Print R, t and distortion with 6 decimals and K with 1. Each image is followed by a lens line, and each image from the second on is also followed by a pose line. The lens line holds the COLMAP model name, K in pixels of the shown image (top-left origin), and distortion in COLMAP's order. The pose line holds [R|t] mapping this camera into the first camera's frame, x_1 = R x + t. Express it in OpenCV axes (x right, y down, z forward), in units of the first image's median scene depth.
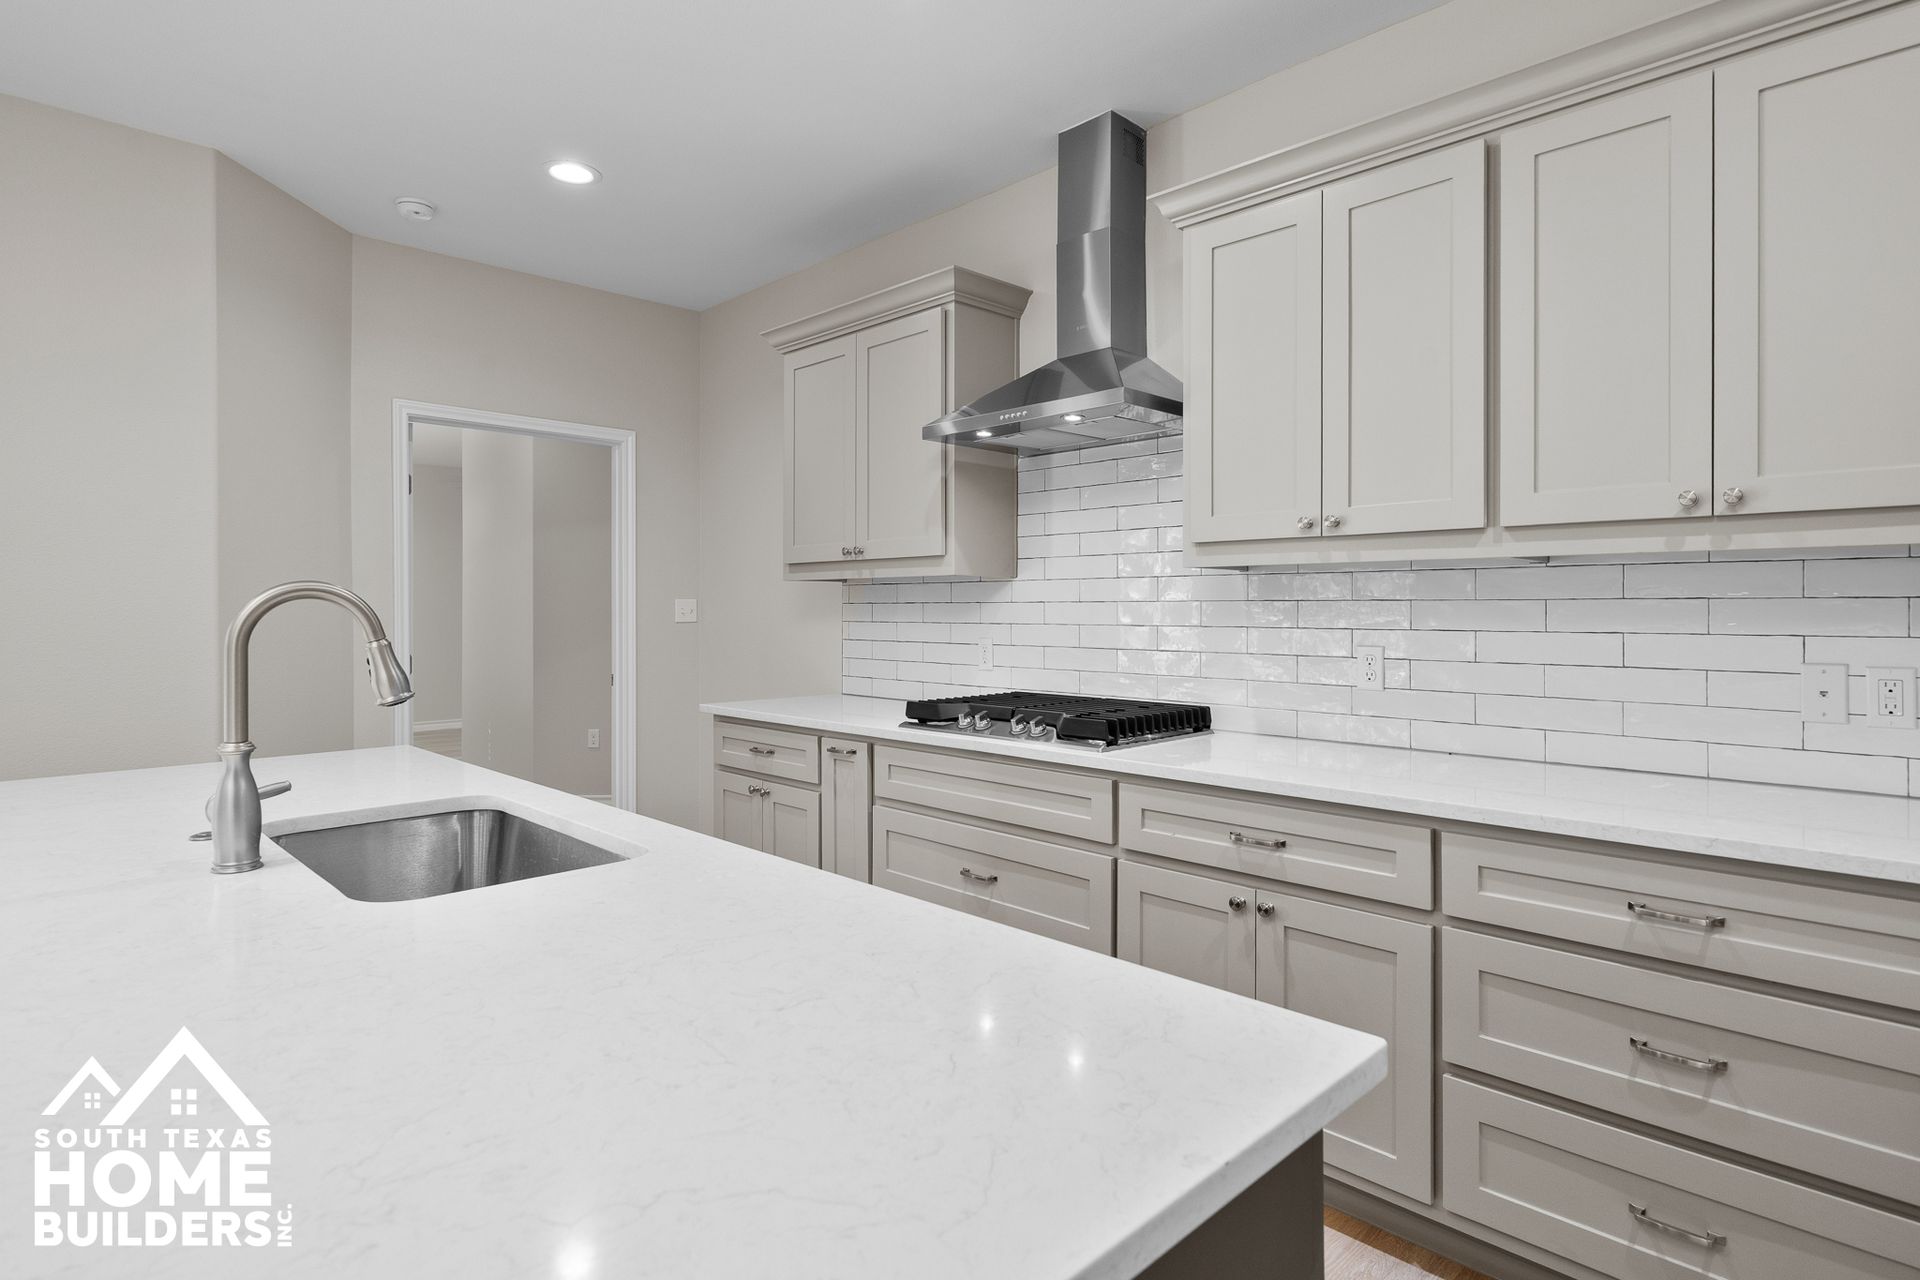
lens RADIAL K [[1006.1, 0, 956.0], [0, 1006.1, 621.0], [0, 0, 1]] dist [-0.001813, 0.000939]
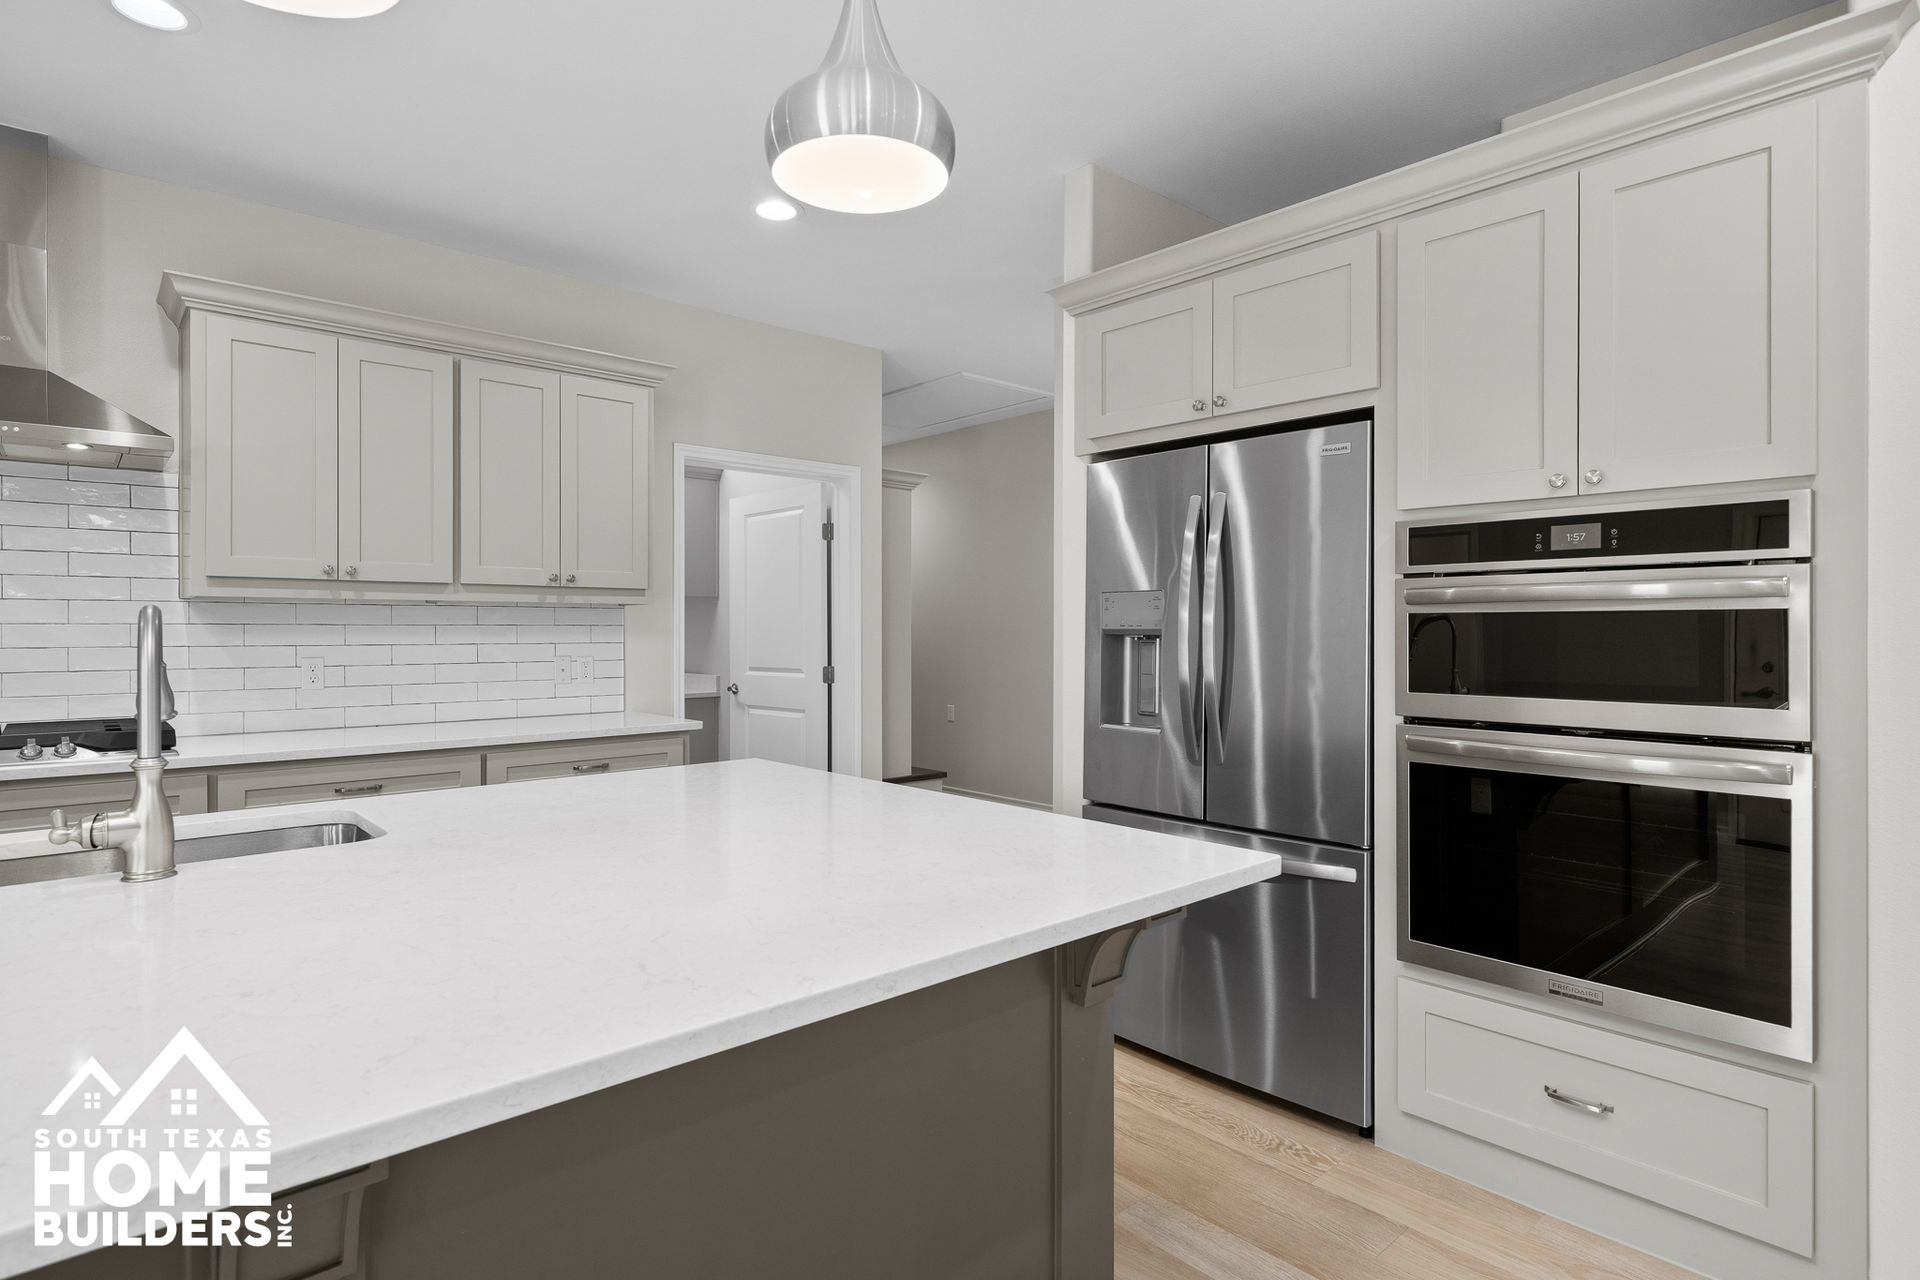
lens RADIAL K [[1006.1, 0, 956.0], [0, 1006.1, 621.0], [0, 0, 1]] dist [-0.001813, 0.000939]
pose [[0.043723, 0.007624, 0.999015, -0.926400], [0.011282, 0.999903, -0.008124, -0.004137], [-0.998980, 0.011626, 0.043633, 0.054298]]
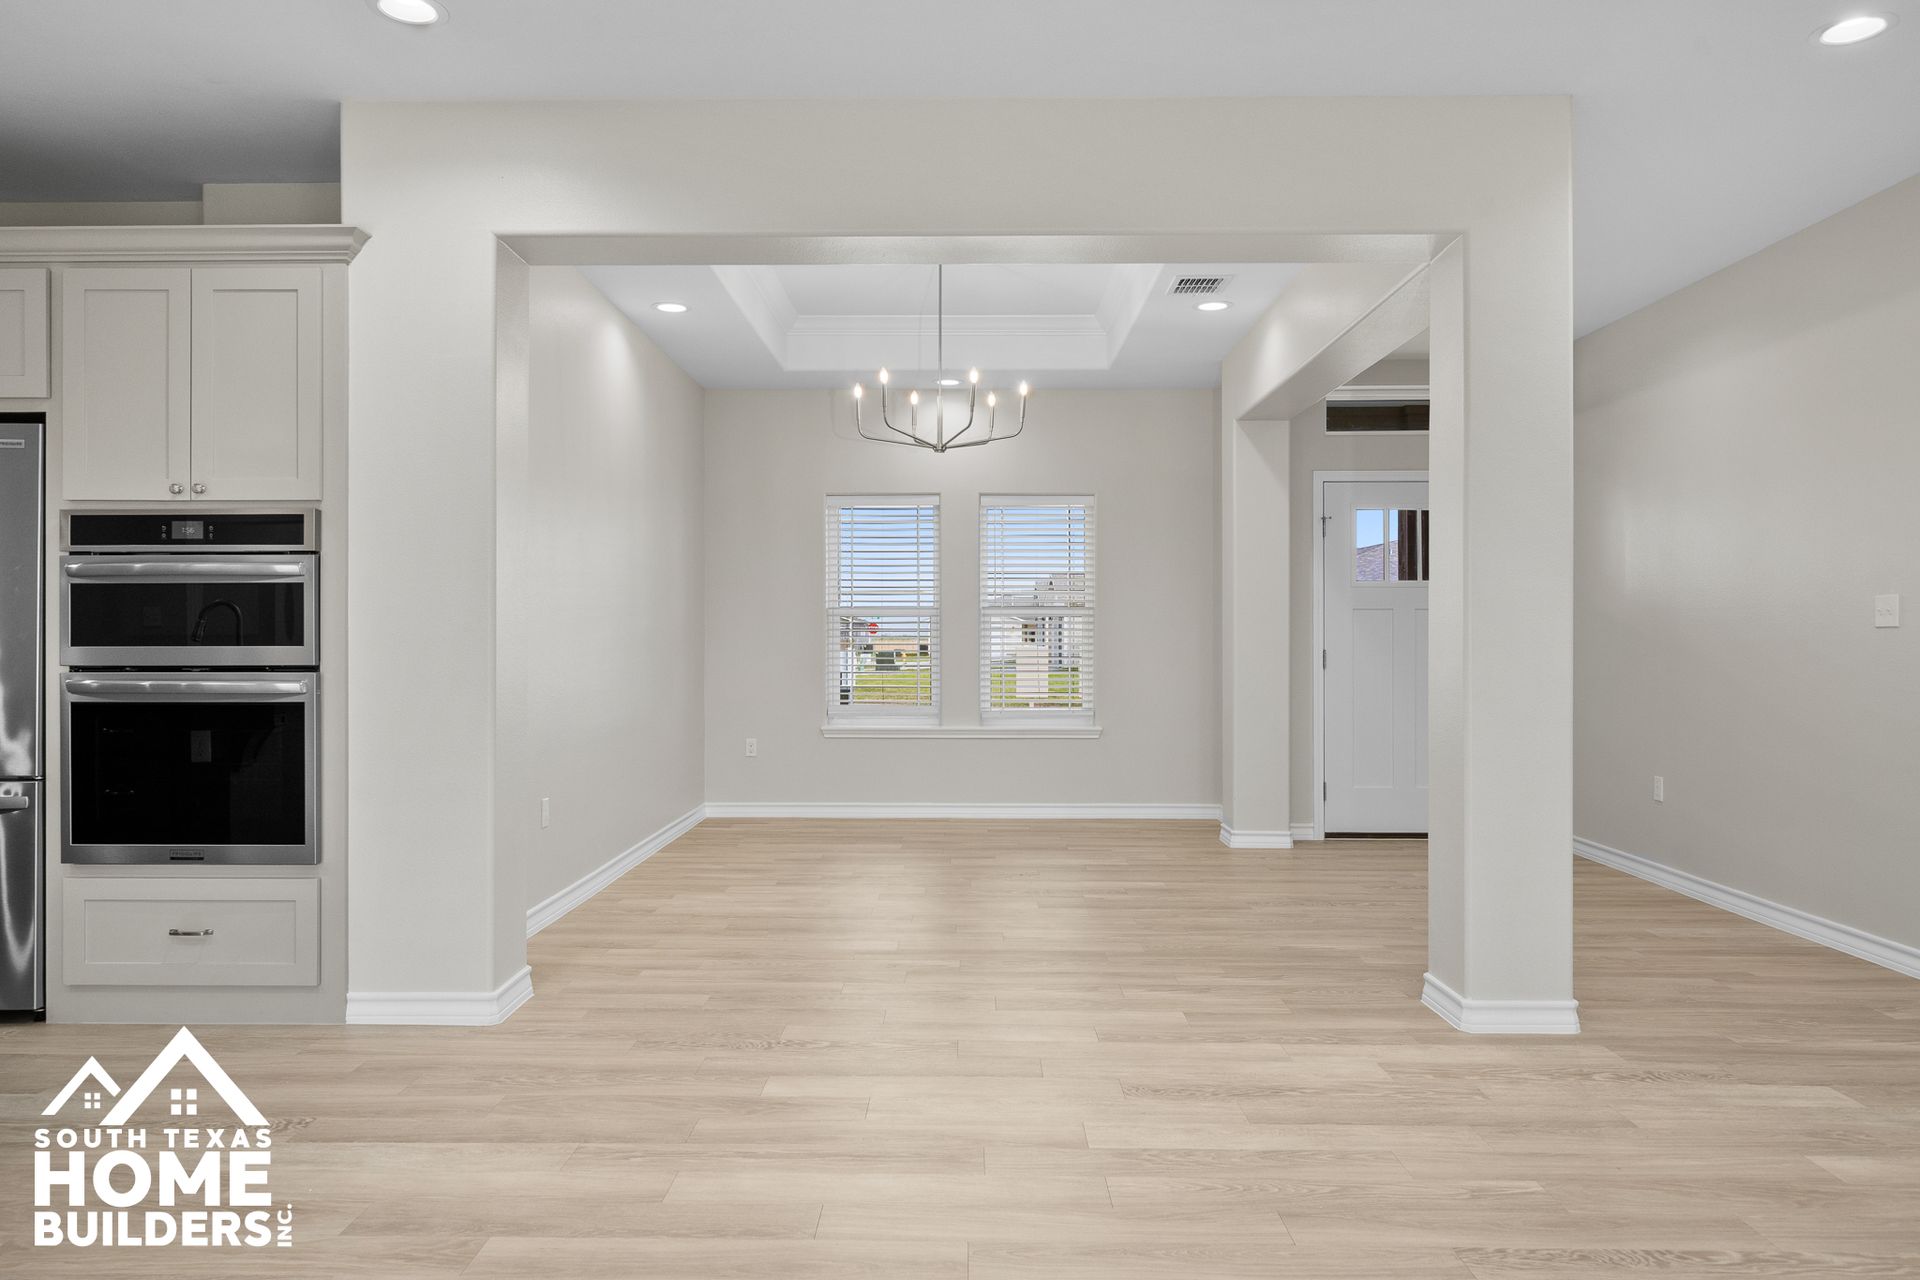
lens RADIAL K [[1281.1, 0, 947.1], [0, 1281.1, 630.2], [0, 0, 1]] dist [-0.002791, 0.000275]
pose [[-0.705517, 0.002268, 0.708690, -1.720785], [0.008472, 0.999950, 0.005235, 0.039795], [-0.708643, 0.009698, -0.705501, 0.003414]]
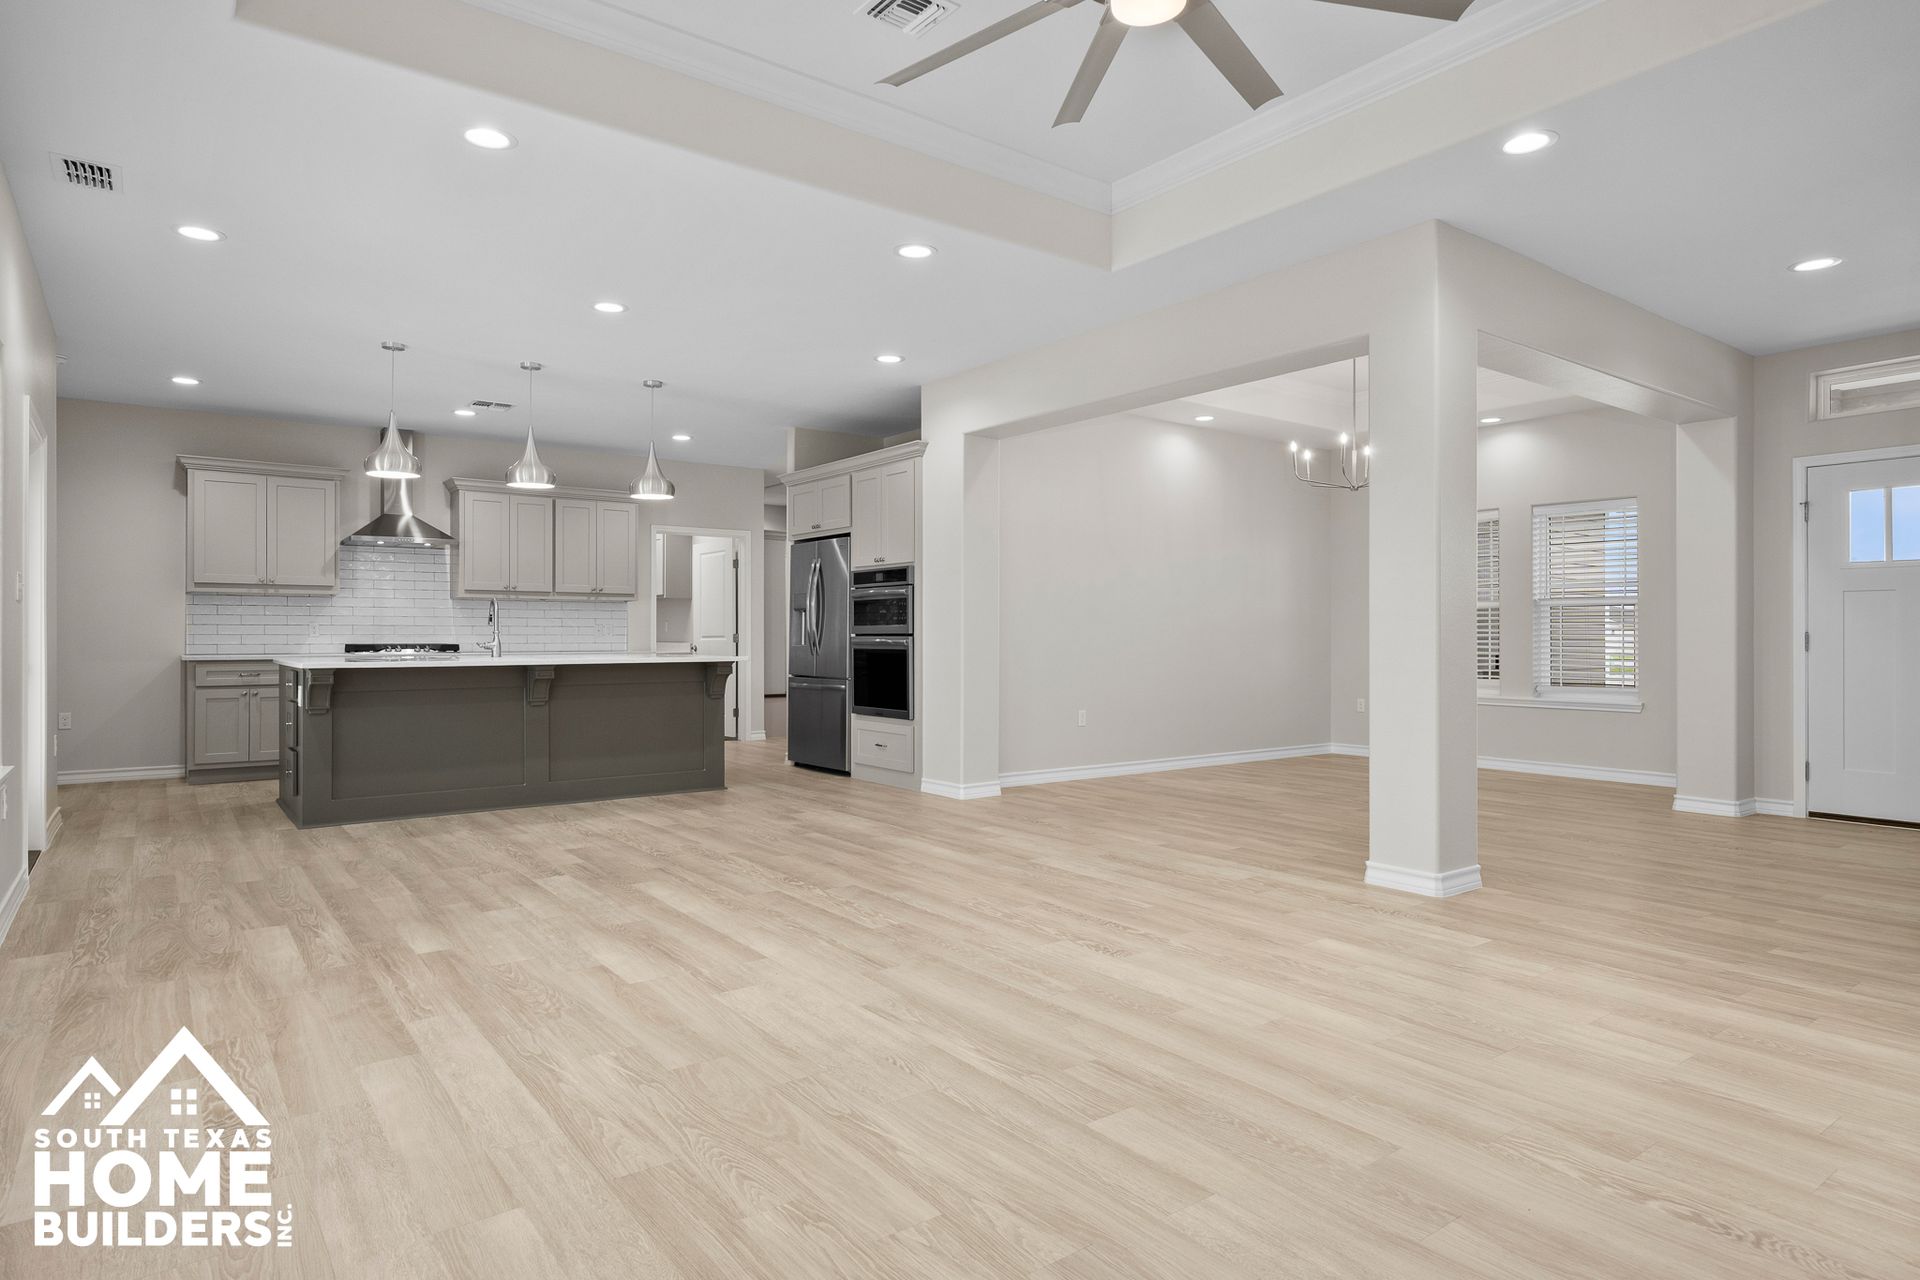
lens RADIAL K [[1069.0, 0, 947.2], [0, 1069.0, 633.6], [0, 0, 1]] dist [-0.000943, -0.000762]
pose [[0.131770, 0.002499, 0.991277, -2.931970], [0.012130, 0.999918, -0.004133, 0.094068], [-0.991206, 0.012569, 0.131729, -0.966455]]
